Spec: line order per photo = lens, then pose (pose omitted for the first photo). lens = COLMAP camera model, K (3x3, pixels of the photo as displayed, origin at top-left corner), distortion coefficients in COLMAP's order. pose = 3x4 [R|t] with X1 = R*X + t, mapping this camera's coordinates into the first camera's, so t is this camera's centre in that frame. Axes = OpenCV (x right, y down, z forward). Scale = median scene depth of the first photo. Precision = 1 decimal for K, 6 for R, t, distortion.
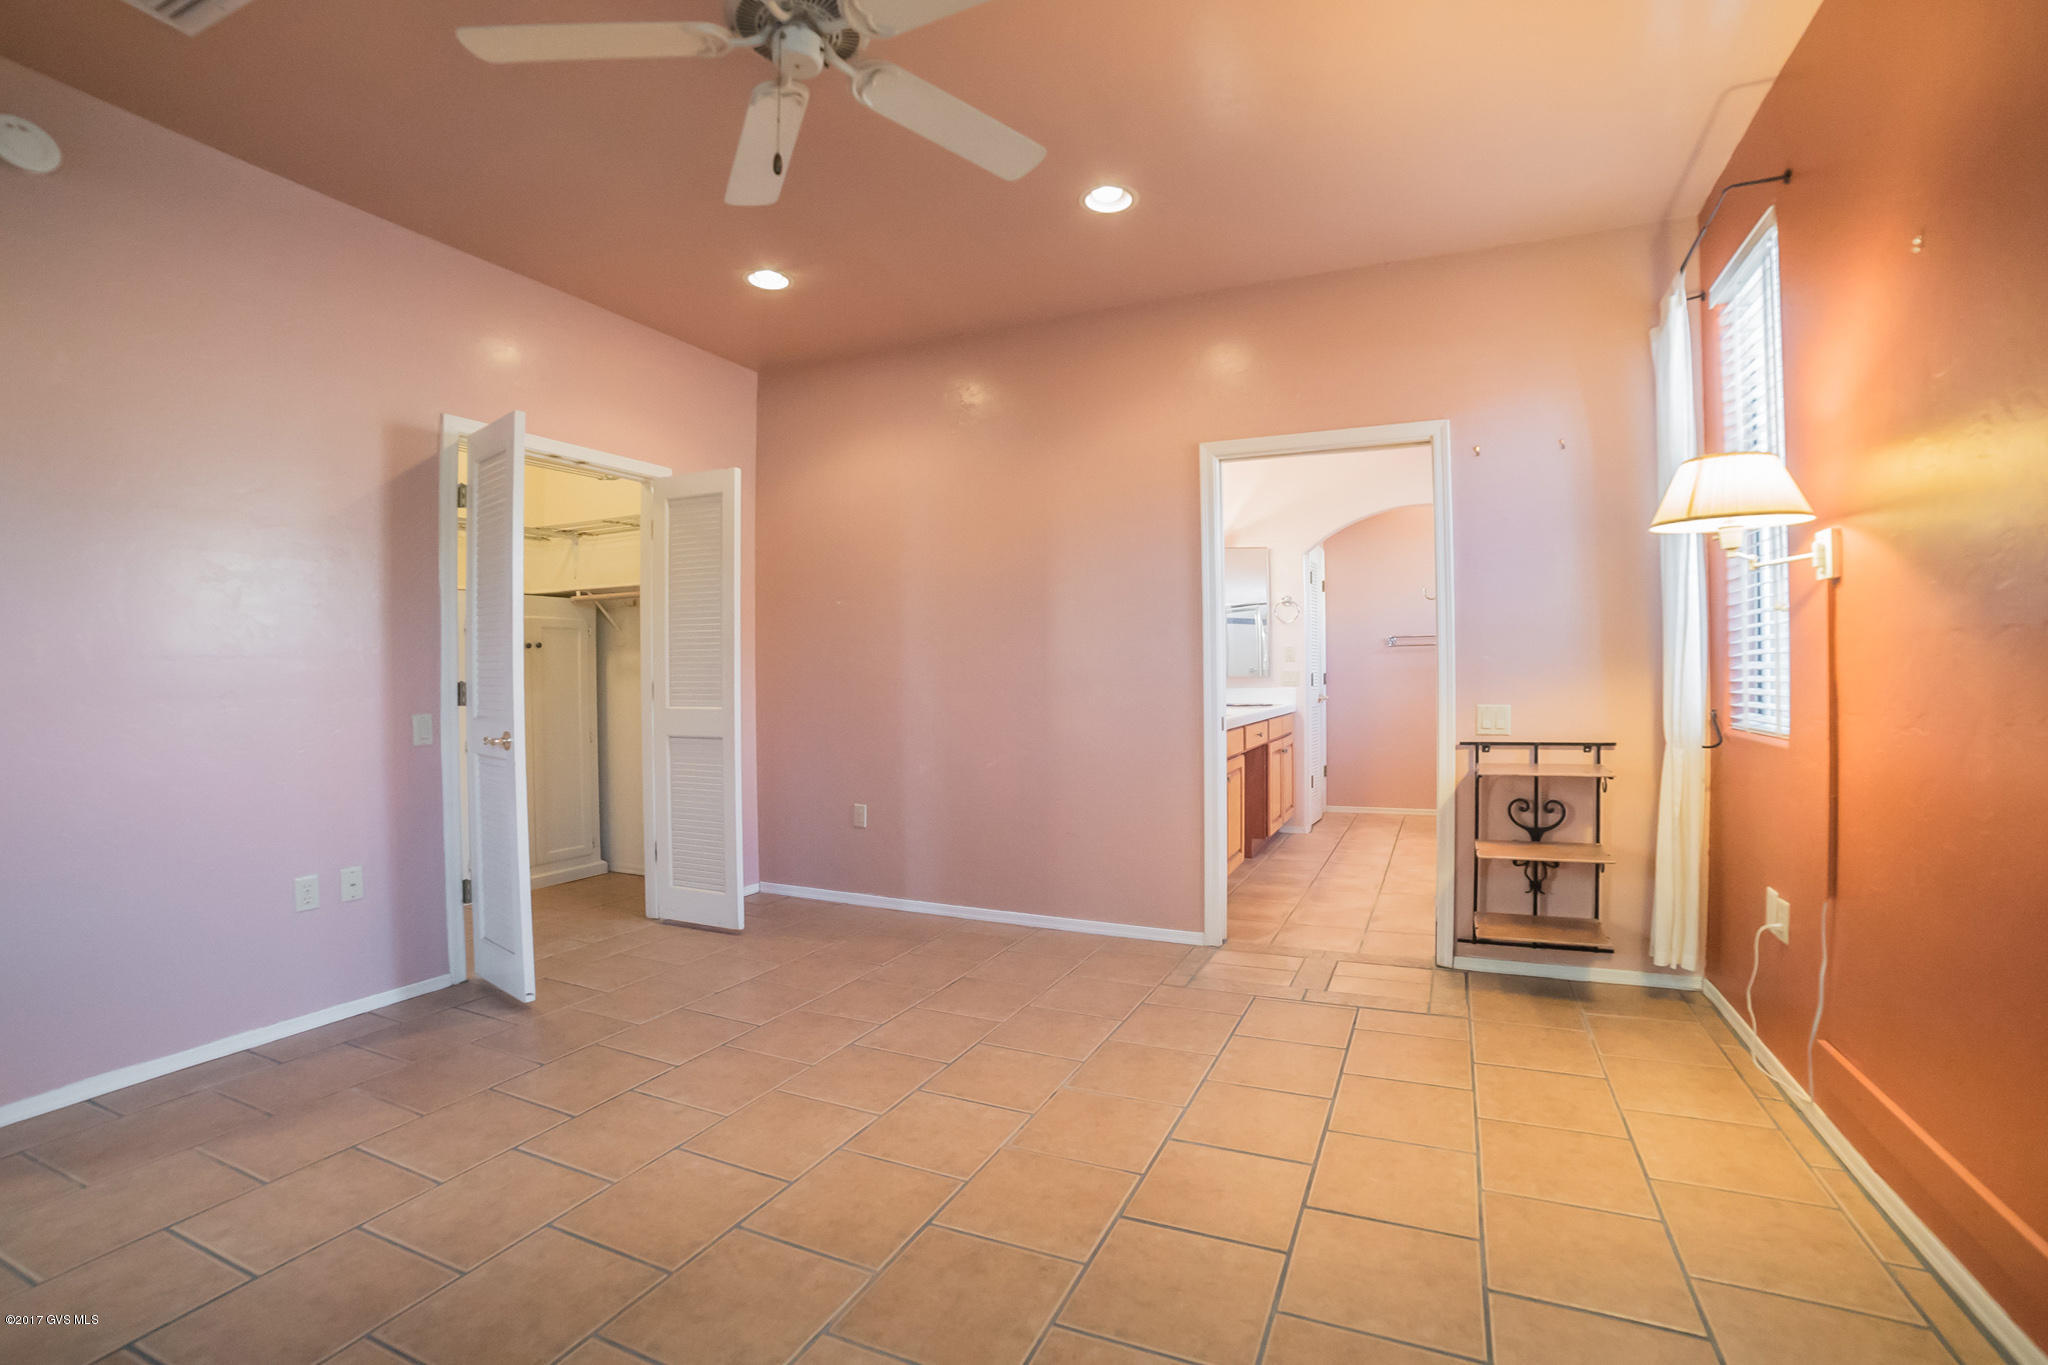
lens RADIAL K [[892.2, 0, 1023.4], [0, 892.2, 666.8], [0, 0, 1]] dist [-0.001501, 0.000082]
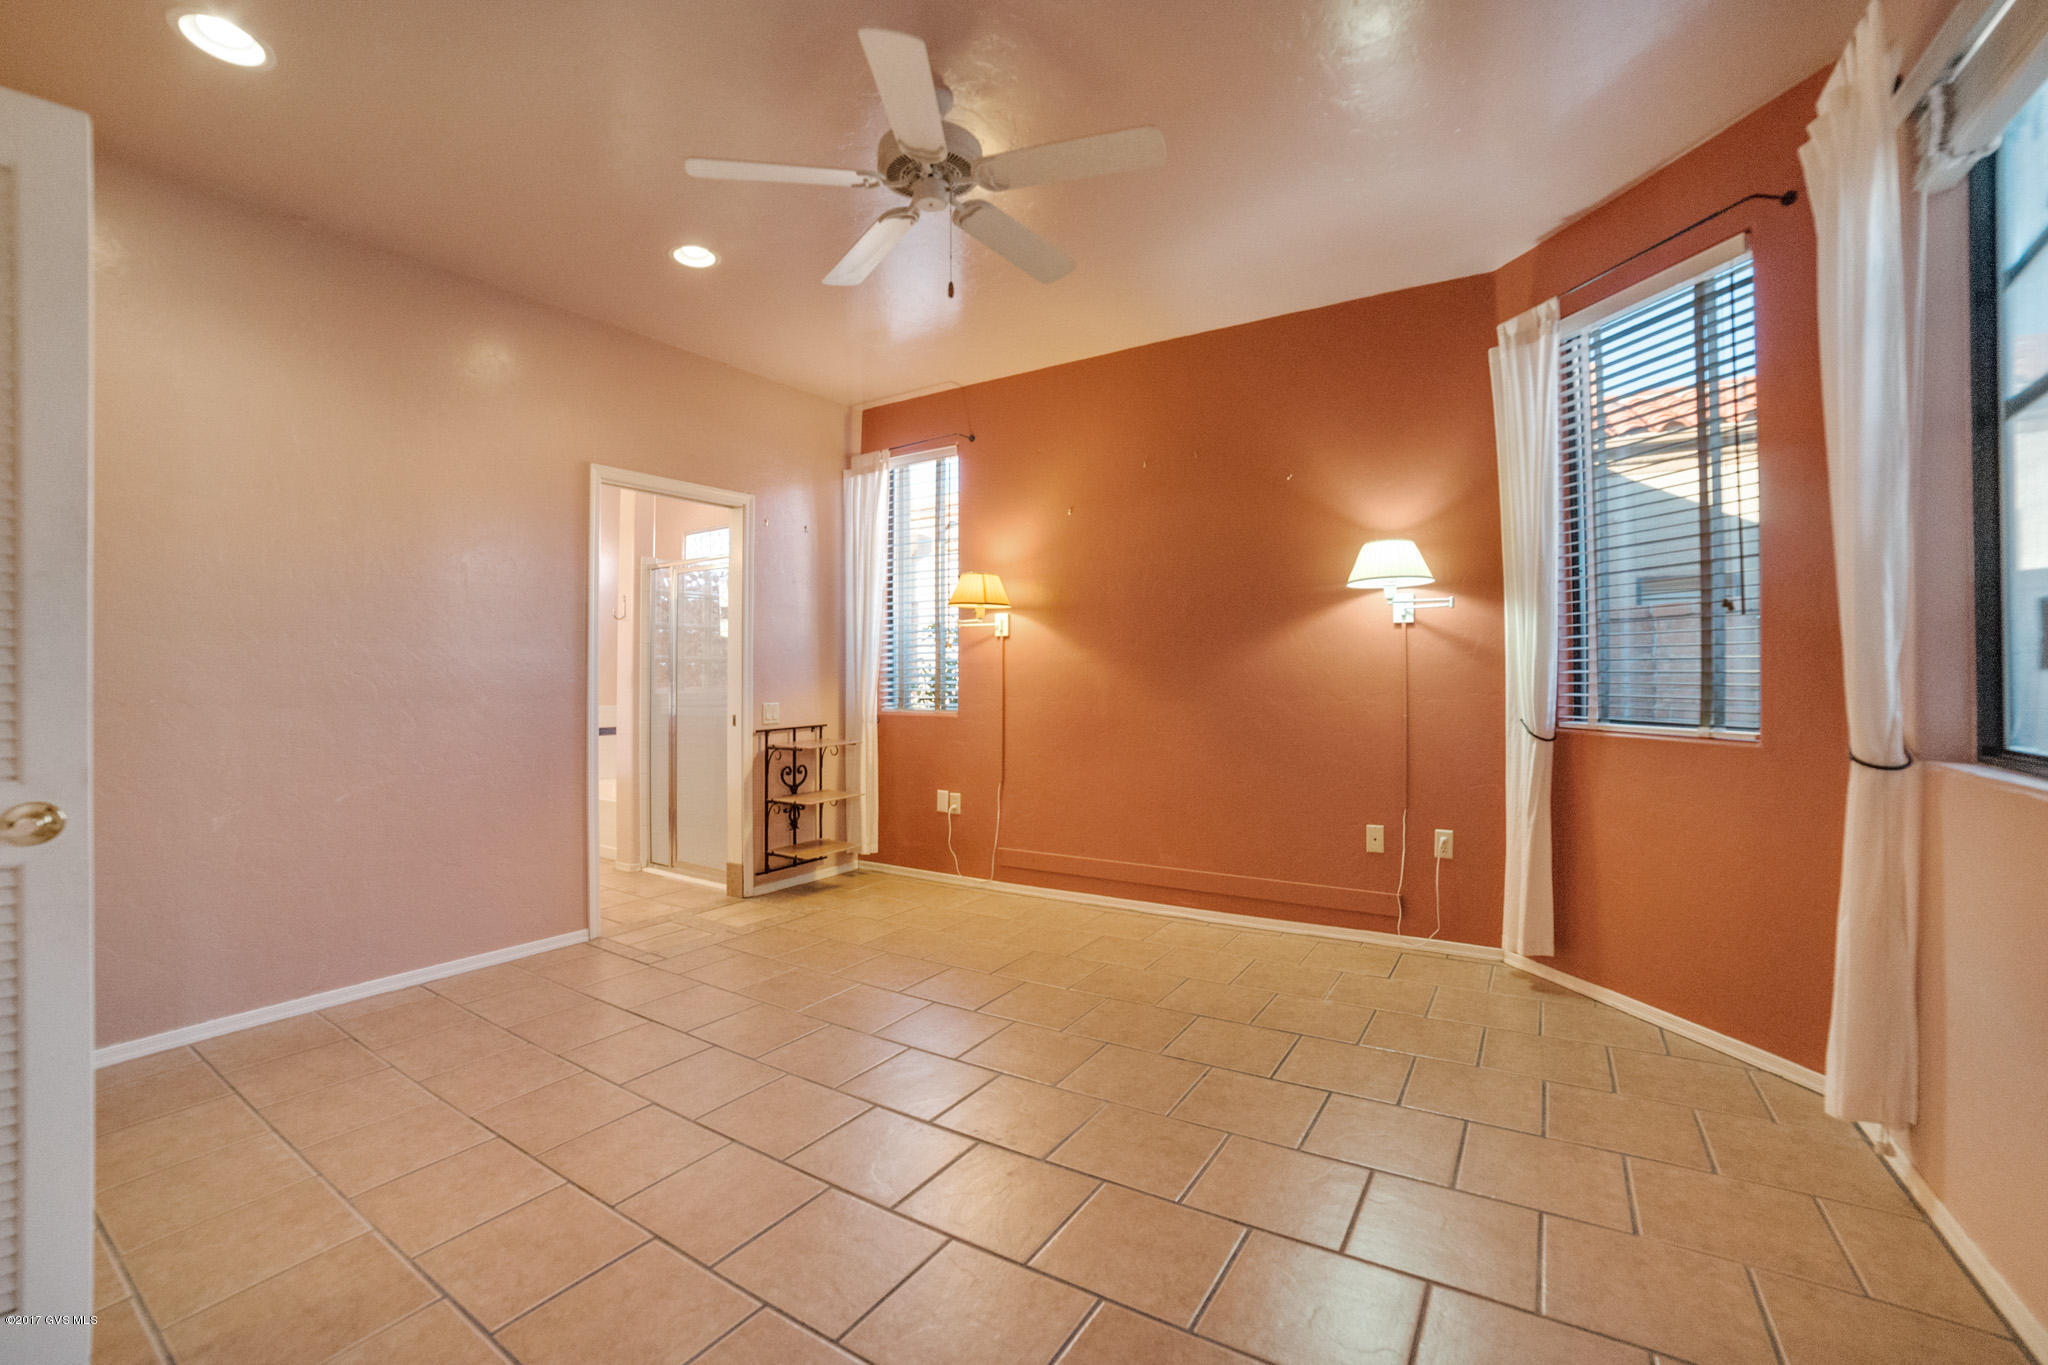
lens RADIAL K [[892.2, 0, 1023.4], [0, 892.2, 666.8], [0, 0, 1]] dist [-0.001501, 0.000082]
pose [[0.199917, 0.022019, 0.979565, -0.803760], [-0.001700, 0.999754, -0.022126, 0.016086], [-0.979811, 0.002758, 0.199906, 0.324821]]
